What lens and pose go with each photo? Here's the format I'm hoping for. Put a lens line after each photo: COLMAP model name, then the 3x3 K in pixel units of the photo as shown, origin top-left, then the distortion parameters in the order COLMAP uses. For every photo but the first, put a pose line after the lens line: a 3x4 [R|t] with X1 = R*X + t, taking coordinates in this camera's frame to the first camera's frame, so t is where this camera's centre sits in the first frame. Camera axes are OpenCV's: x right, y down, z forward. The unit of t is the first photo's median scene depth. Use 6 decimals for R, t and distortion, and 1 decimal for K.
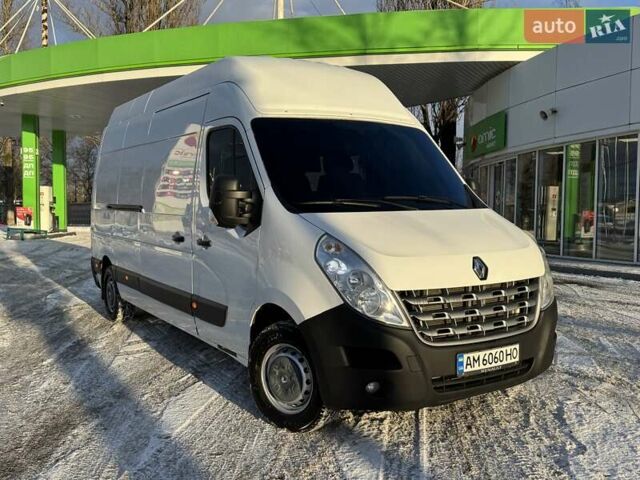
lens RADIAL K [[611.9, 0, 320.0], [0, 611.9, 240.0], [0, 0, 1]] dist [0.161769, -0.300285]
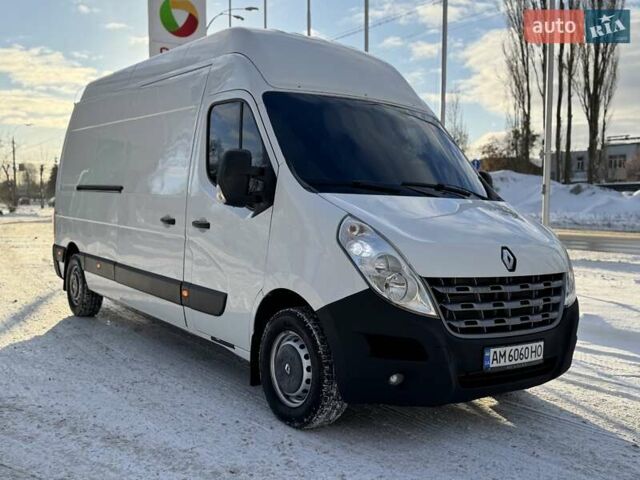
lens RADIAL K [[652.9, 0, 320.0], [0, 652.9, 240.0], [0, 0, 1]] dist [0.189908, -0.408665]
pose [[0.996855, 0.042944, 0.066599, -0.097531], [-0.041971, 0.998992, -0.015947, 0.045565], [-0.067217, 0.013102, 0.997652, 0.010767]]
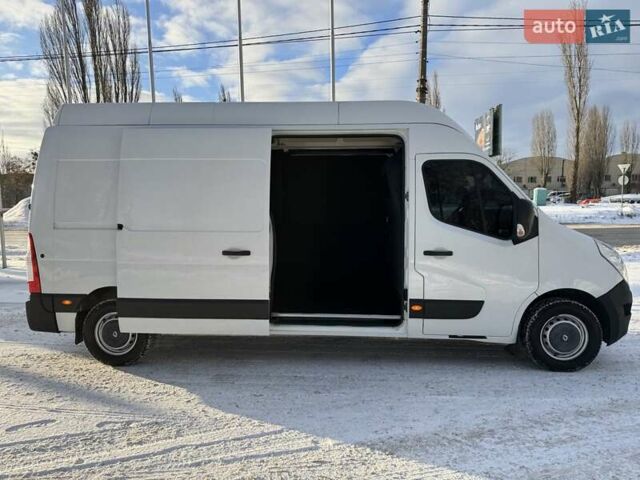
lens RADIAL K [[453.6, 0, 320.0], [0, 453.6, 240.0], [0, 0, 1]] dist [0.001137, -0.003068]
pose [[0.585762, -0.033358, 0.809796, -1.350865], [0.050013, 0.998736, 0.004965, -0.048860], [-0.808938, 0.037592, 0.586690, 0.873250]]
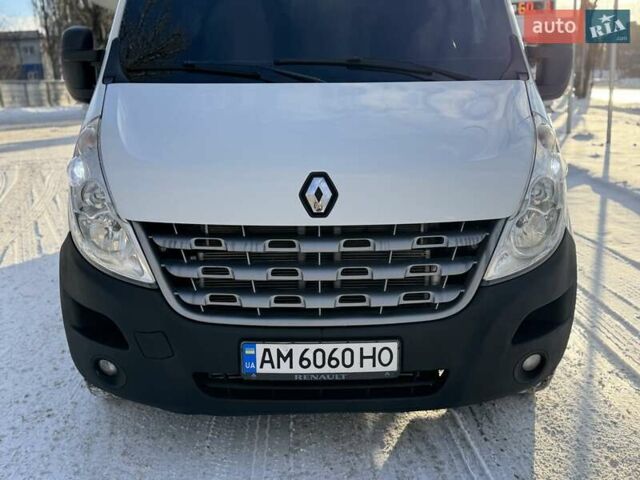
lens RADIAL K [[652.9, 0, 320.0], [0, 652.9, 240.0], [0, 0, 1]] dist [0.189908, -0.408665]
pose [[0.852431, 0.127359, -0.507091, 0.558783], [-0.035622, 0.981772, 0.186696, -0.022151], [0.521625, -0.141082, 0.841429, 0.521796]]
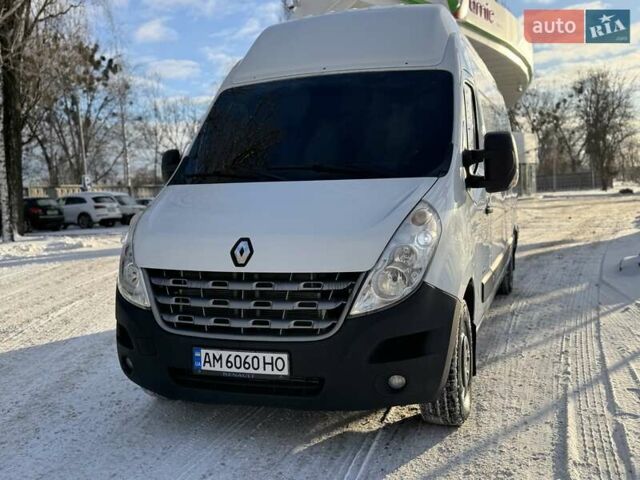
lens RADIAL K [[652.9, 0, 320.0], [0, 652.9, 240.0], [0, 0, 1]] dist [0.189908, -0.408665]
pose [[0.619233, 0.059101, -0.782980, 1.016336], [-0.027434, 0.998183, 0.053648, -0.020355], [0.784728, -0.011740, 0.619729, 0.545609]]
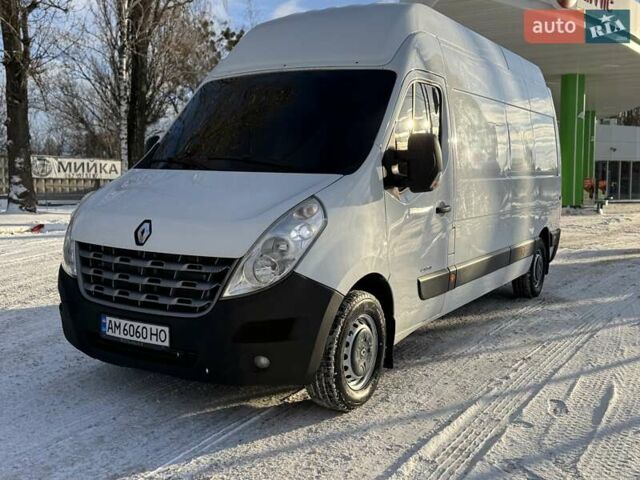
lens RADIAL K [[652.9, 0, 320.0], [0, 652.9, 240.0], [0, 0, 1]] dist [0.189908, -0.408665]
pose [[0.445681, 0.112735, -0.888065, 1.253728], [-0.082871, 0.992974, 0.084464, -0.047901], [0.891348, 0.035951, 0.451892, 0.800197]]
